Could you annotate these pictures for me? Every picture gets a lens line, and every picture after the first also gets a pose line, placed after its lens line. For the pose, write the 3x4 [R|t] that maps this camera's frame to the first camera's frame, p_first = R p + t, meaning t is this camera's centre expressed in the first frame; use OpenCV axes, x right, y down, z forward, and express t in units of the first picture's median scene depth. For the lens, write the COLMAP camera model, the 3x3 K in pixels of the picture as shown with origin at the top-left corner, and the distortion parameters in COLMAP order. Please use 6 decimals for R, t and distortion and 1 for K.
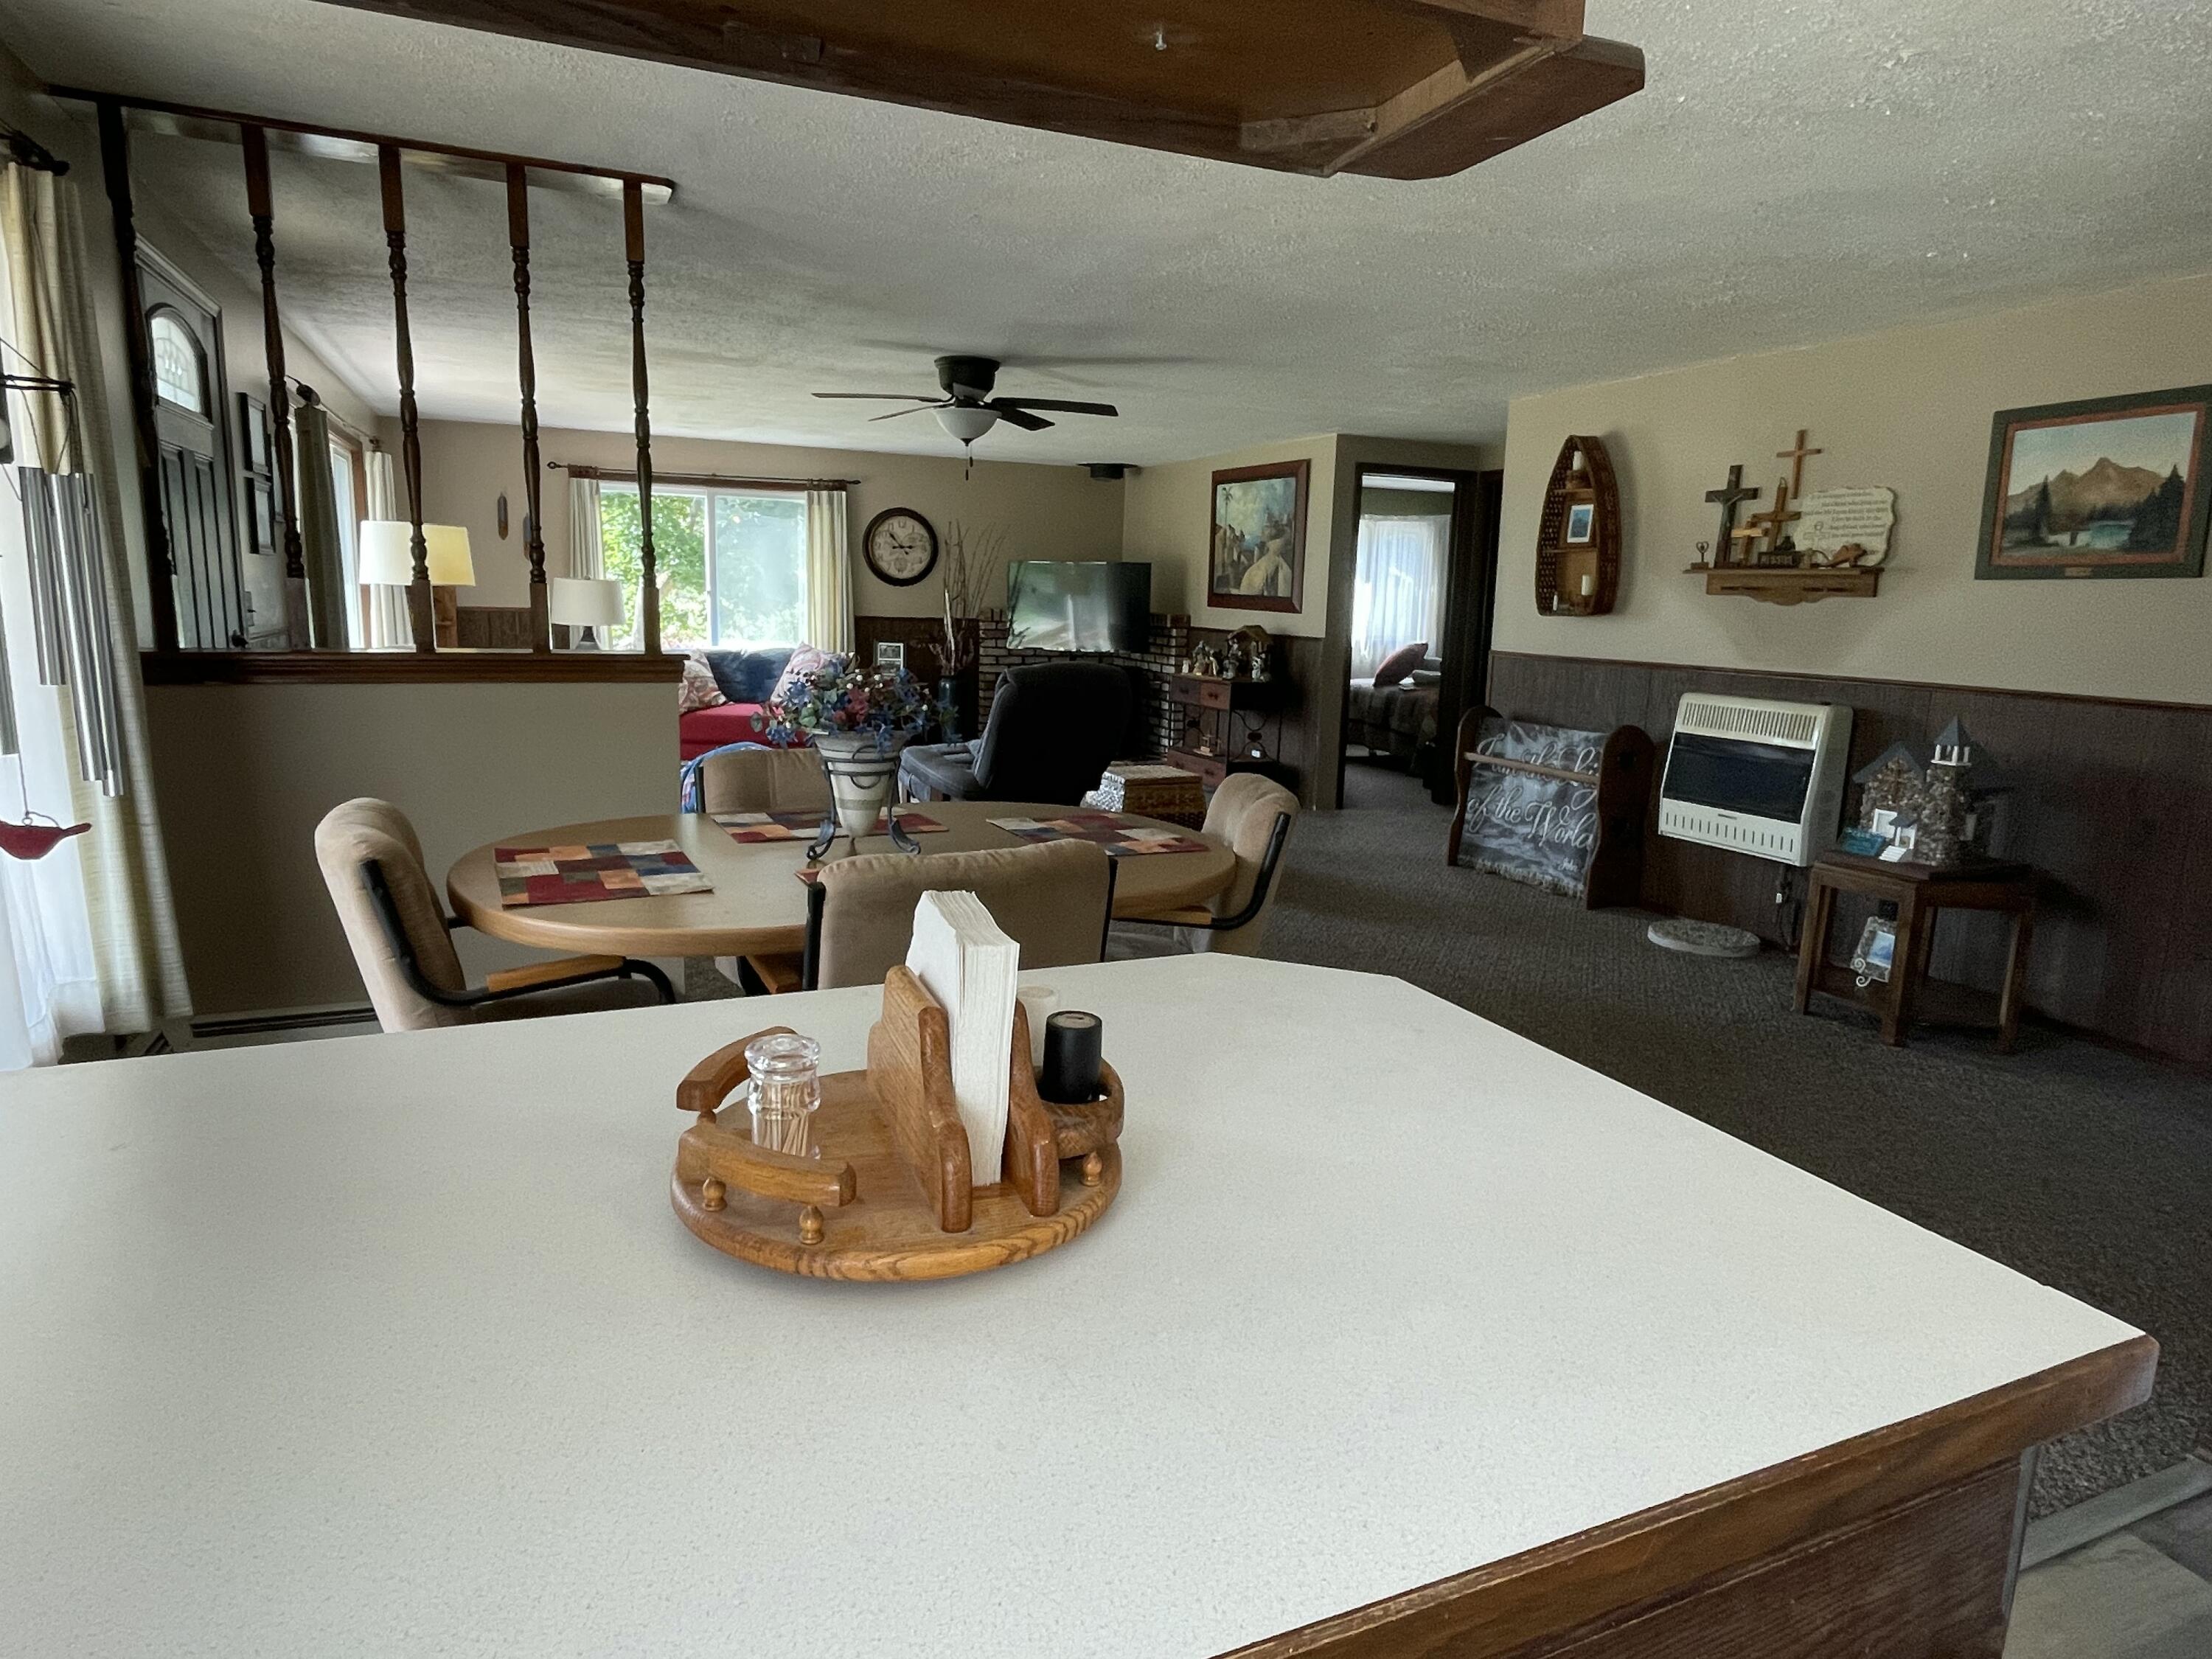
lens RADIAL K [[1280.9, 0, 1103.5], [0, 1280.9, 833.0], [0, 0, 1]] dist [0.001088, -0.000634]
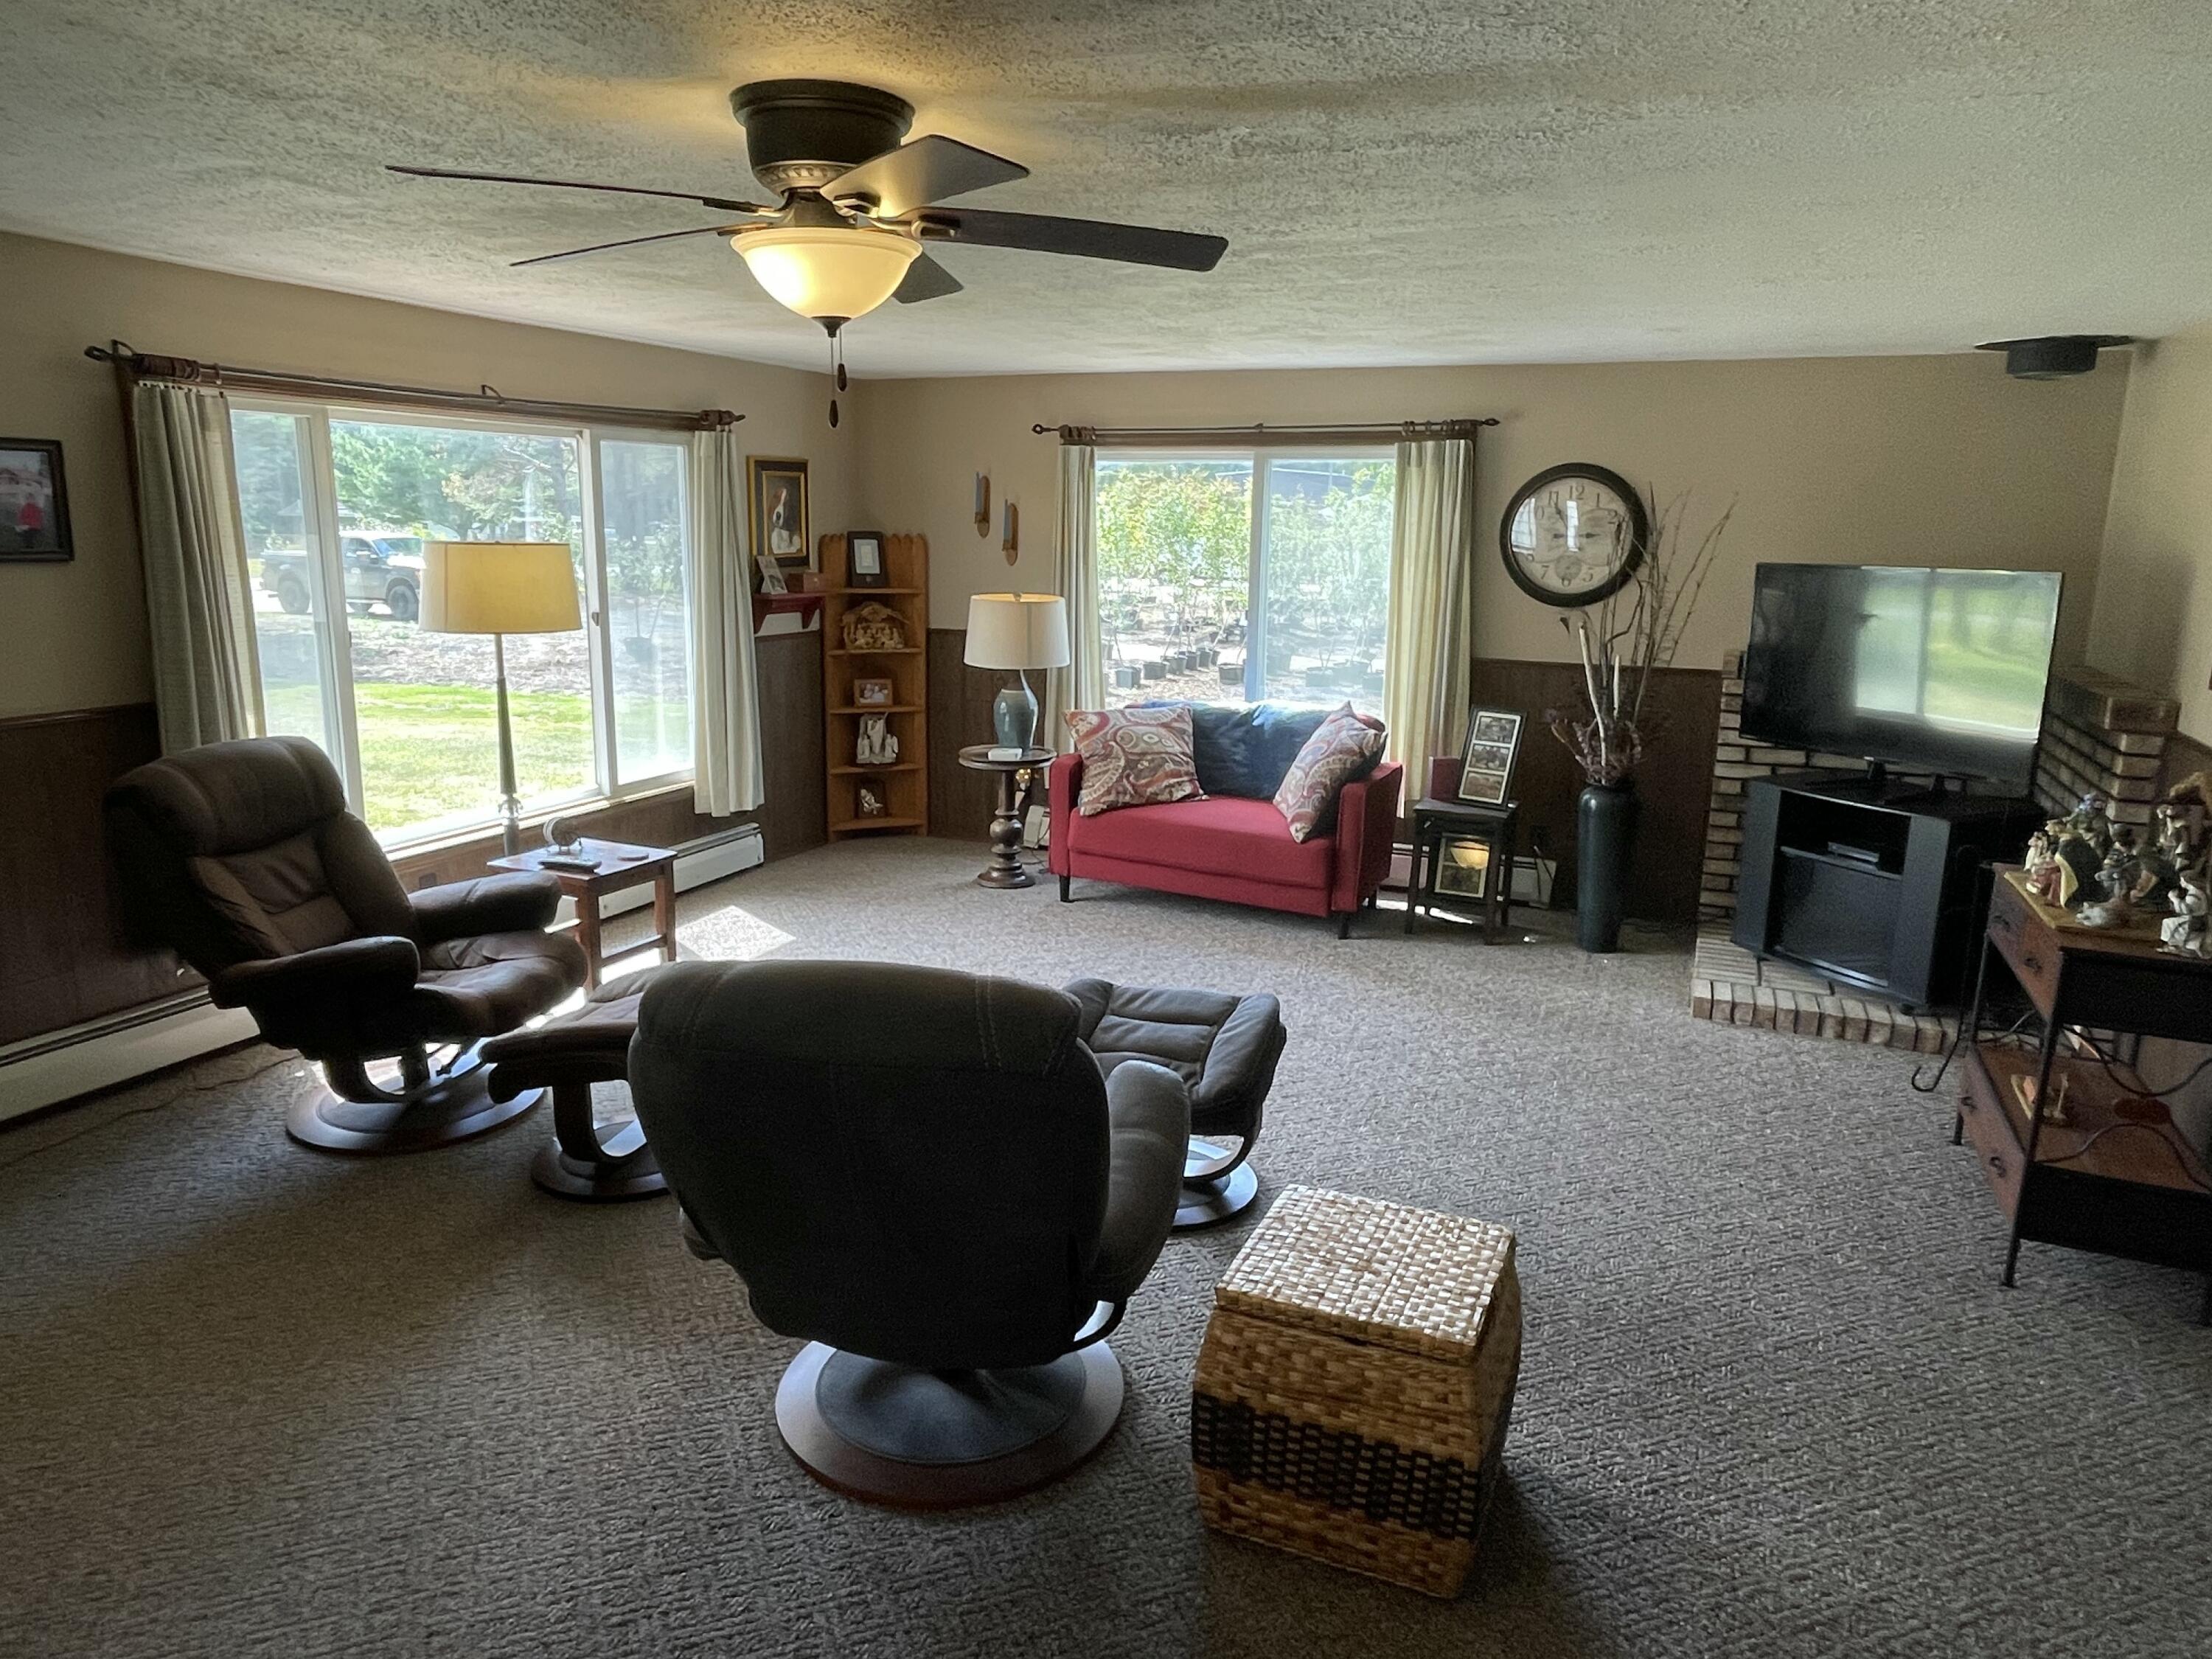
lens RADIAL K [[1417.4, 0, 1109.1], [0, 1417.4, 832.4], [0, 0, 1]] dist [0.001571, -0.002557]
pose [[0.690056, 0.138081, -0.710462, 0.261653], [-0.129845, 0.989324, 0.066163, -0.194829], [0.712013, 0.046594, 0.700618, 0.767475]]
